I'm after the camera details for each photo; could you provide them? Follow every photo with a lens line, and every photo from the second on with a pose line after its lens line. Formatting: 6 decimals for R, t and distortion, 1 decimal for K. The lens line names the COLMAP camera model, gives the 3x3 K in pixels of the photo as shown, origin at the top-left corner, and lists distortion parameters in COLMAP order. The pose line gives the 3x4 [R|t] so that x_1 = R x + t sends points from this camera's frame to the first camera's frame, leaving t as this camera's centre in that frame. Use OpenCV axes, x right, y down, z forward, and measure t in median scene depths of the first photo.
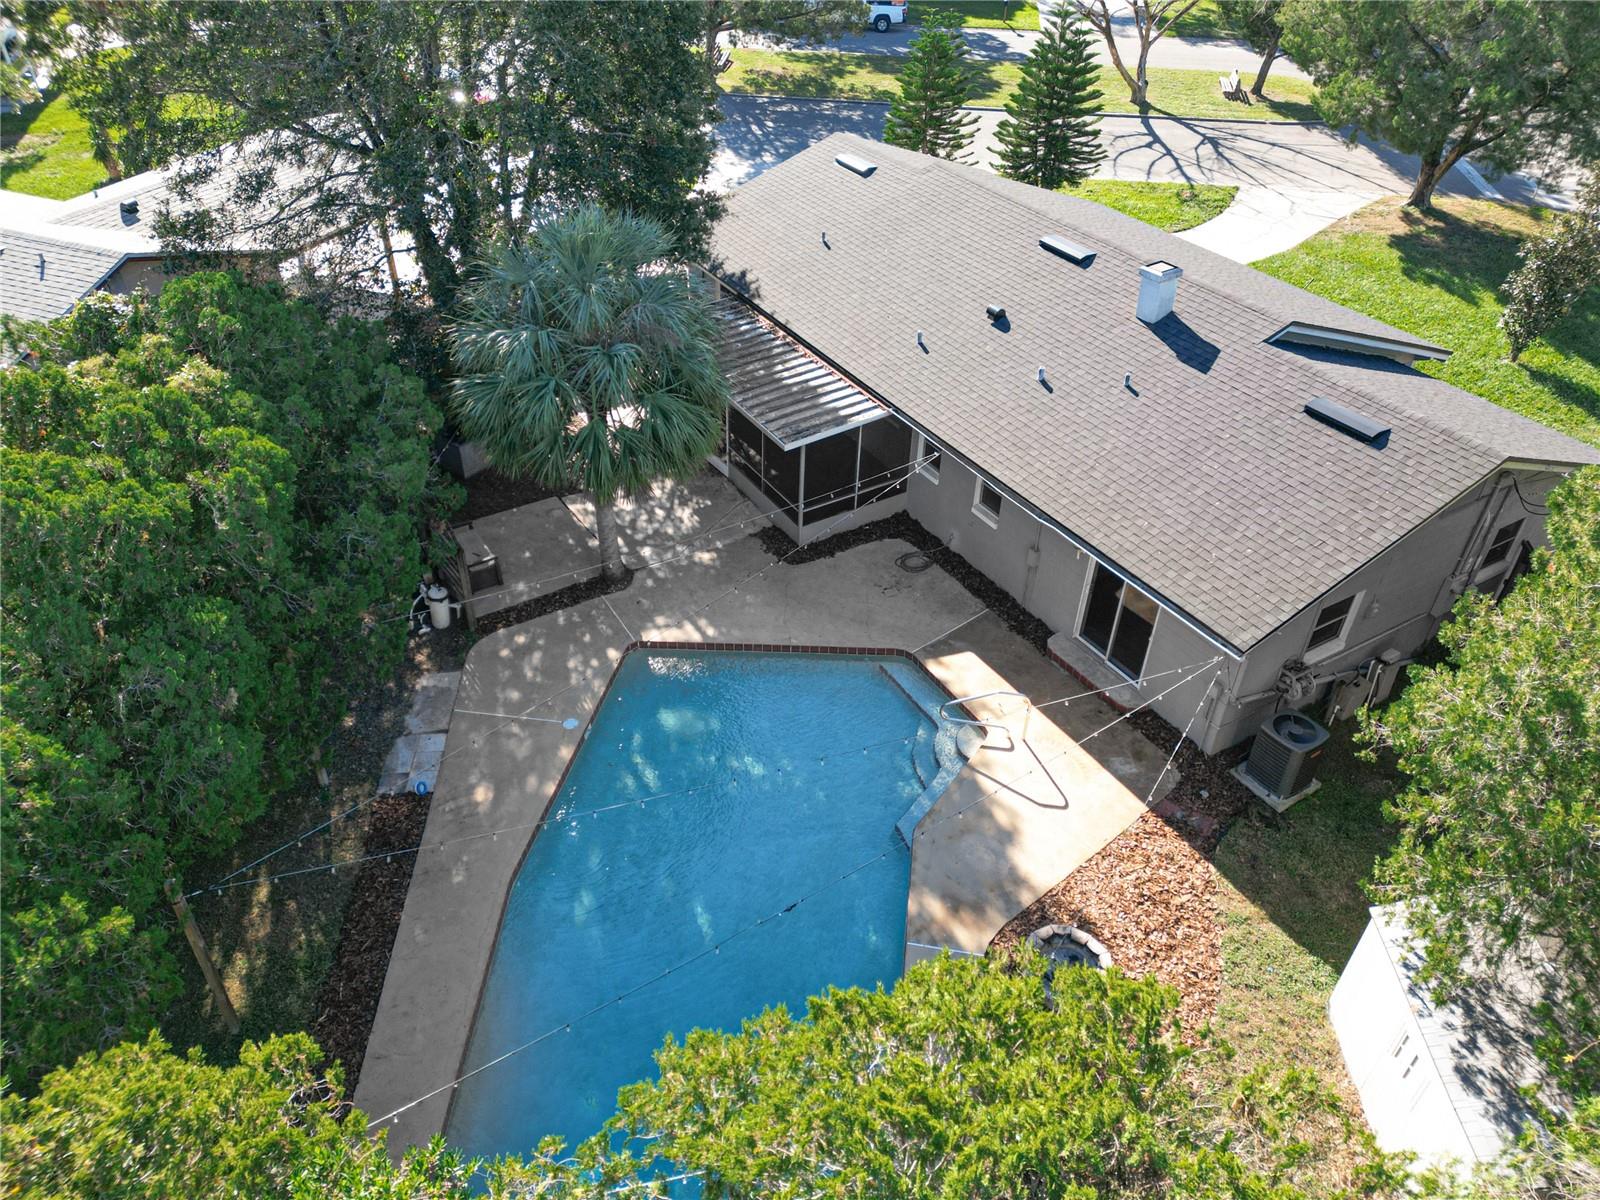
lens RADIAL K [[1126.0, 0, 800.0], [0, 1126.0, 600.0], [0, 0, 1]] dist [0.068209, -0.058065]
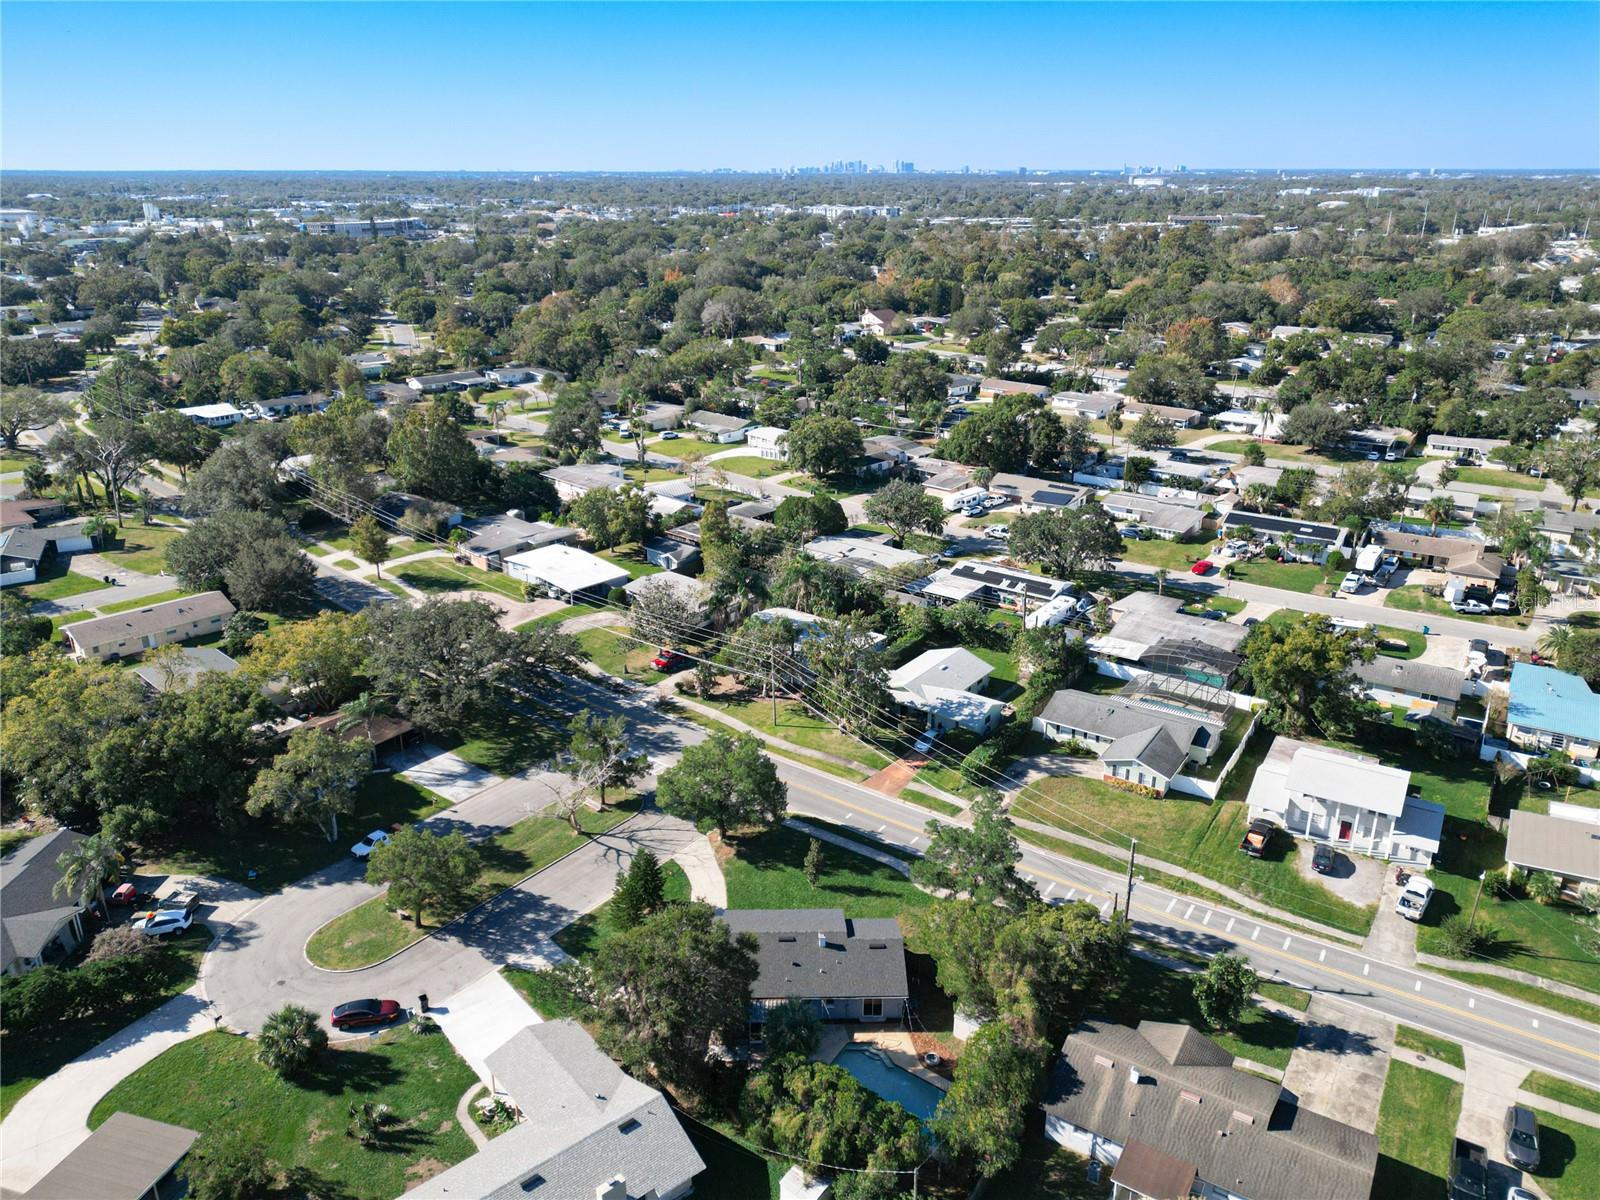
lens RADIAL K [[1143.0, 0, 800.0], [0, 1143.0, 600.0], [0, 0, 1]] dist [0.082712, -0.120080]
pose [[0.500062, -0.321550, 0.804079, -2.720543], [0.534828, 0.844944, 0.005279, -1.362824], [-0.681099, 0.427404, 0.594499, -2.031359]]
